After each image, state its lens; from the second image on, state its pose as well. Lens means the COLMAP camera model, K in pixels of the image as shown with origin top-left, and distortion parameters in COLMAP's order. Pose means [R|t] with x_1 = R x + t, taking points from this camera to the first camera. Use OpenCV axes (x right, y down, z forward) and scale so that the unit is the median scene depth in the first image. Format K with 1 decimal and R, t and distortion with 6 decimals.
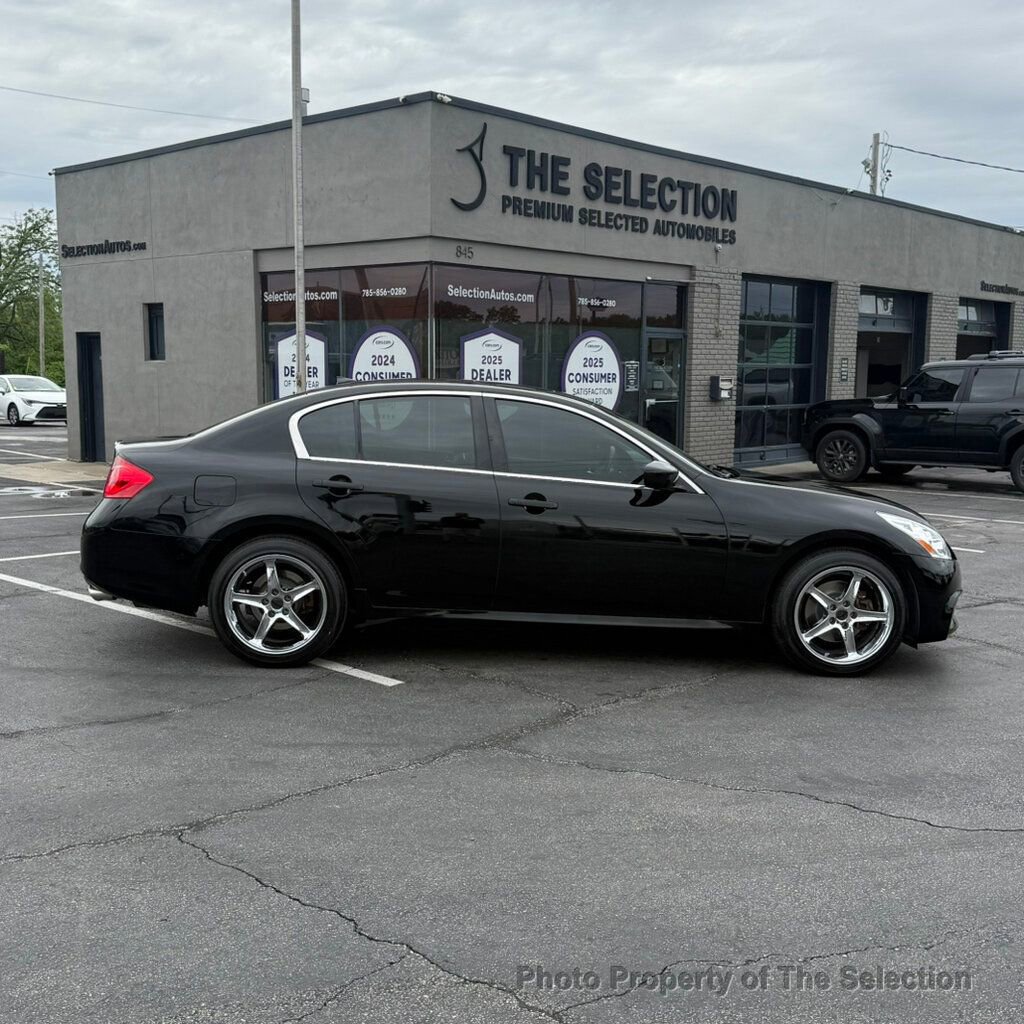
lens RADIAL K [[1184.6, 0, 517.4], [0, 1184.6, 514.6], [0, 0, 1]] dist [0.194803, -0.433614]
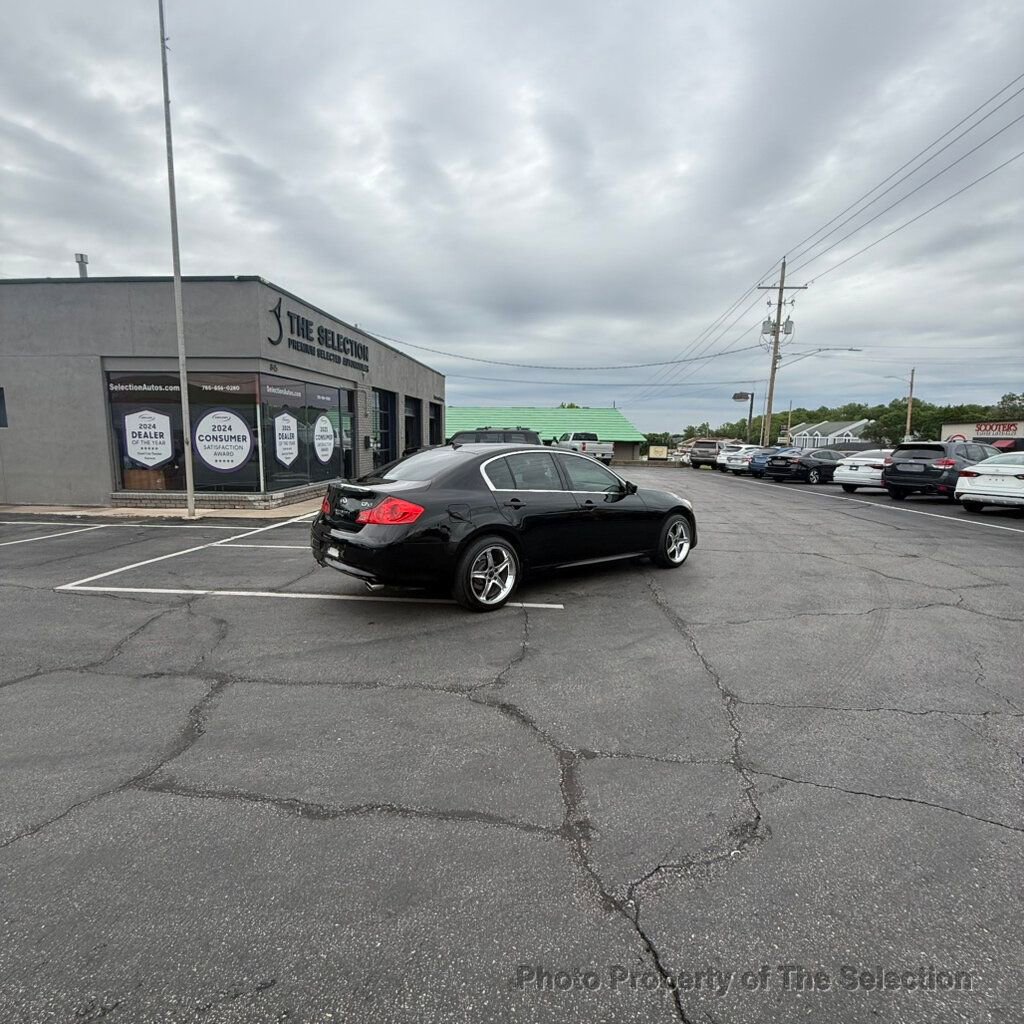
lens RADIAL K [[542.4, 0, 509.7], [0, 542.4, 505.4], [0, 0, 1]] dist [-0.000325, -0.000714]
pose [[0.790117, -0.081070, 0.607571, -0.524843], [0.070646, 0.996654, 0.041115, -0.045722], [-0.608871, 0.010437, 0.793201, 0.283262]]
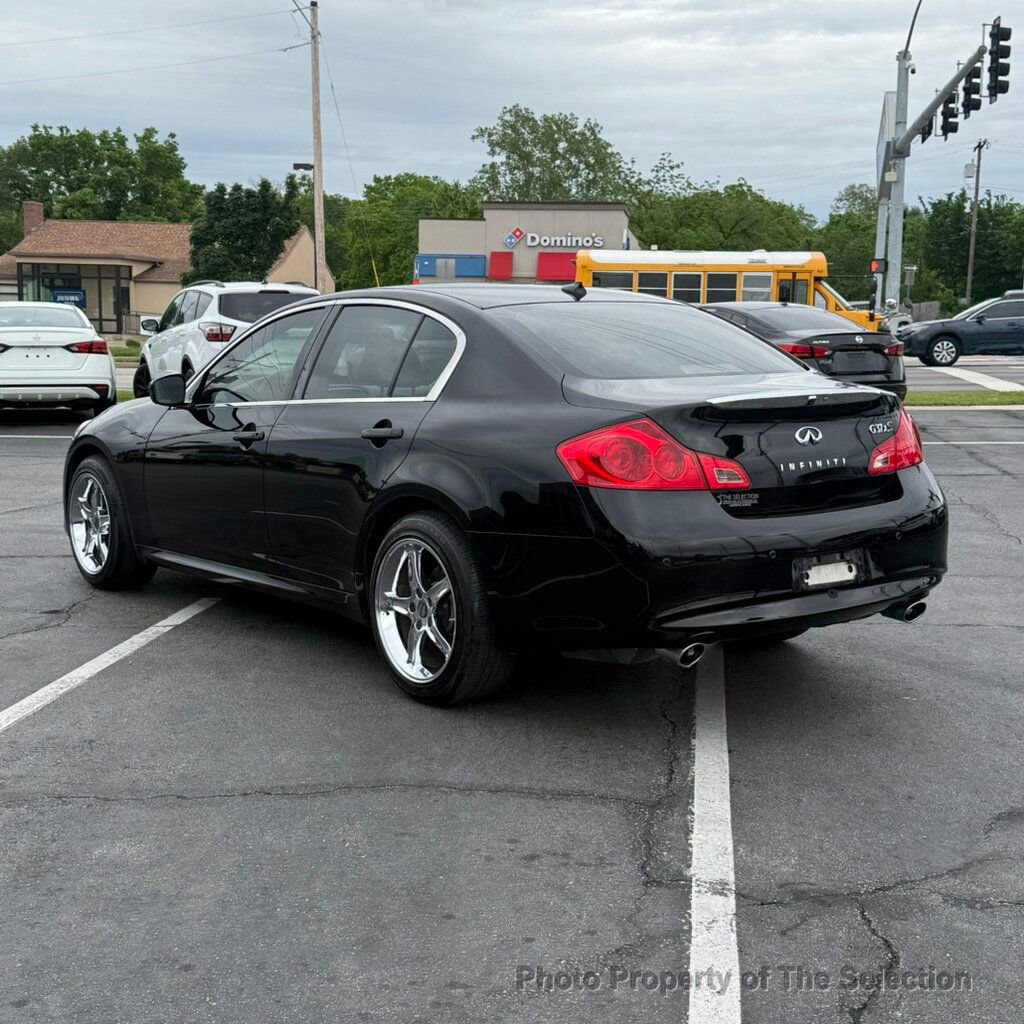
lens RADIAL K [[1467.5, 0, 514.7], [0, 1467.5, 511.9], [0, 0, 1]] dist [0.134882, -0.178558]
pose [[-0.577485, -0.132190, 0.805628, -0.741626], [0.075093, 0.974020, 0.213648, -0.153803], [-0.812940, 0.183876, -0.552556, 1.371591]]
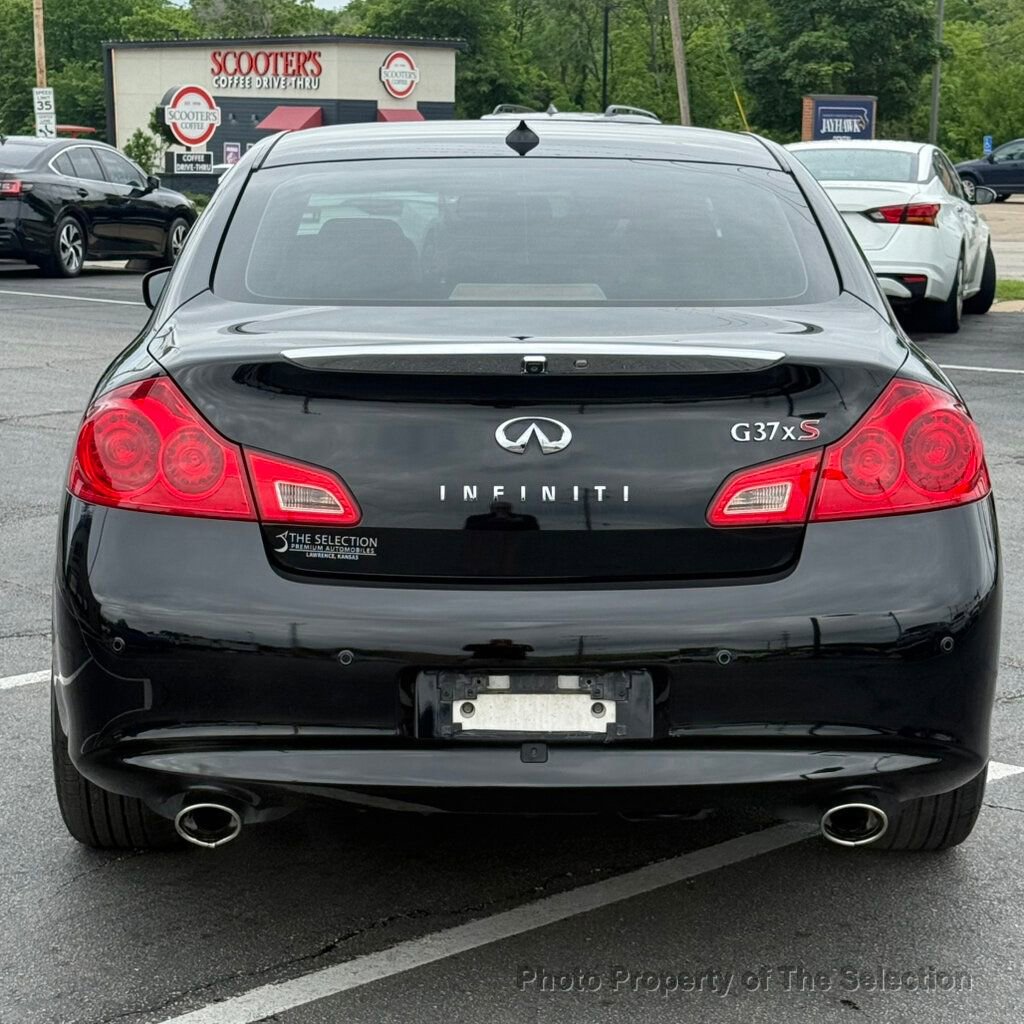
lens RADIAL K [[2399.3, 0, 512.0], [0, 2399.3, 512.0], [0, 0, 1]] dist [0.079171, 0.394998]
pose [[0.026948, -0.173652, 0.984438, -0.812372], [0.102945, 0.980042, 0.170058, -0.112038], [-0.994322, 0.096760, 0.044287, 0.887979]]
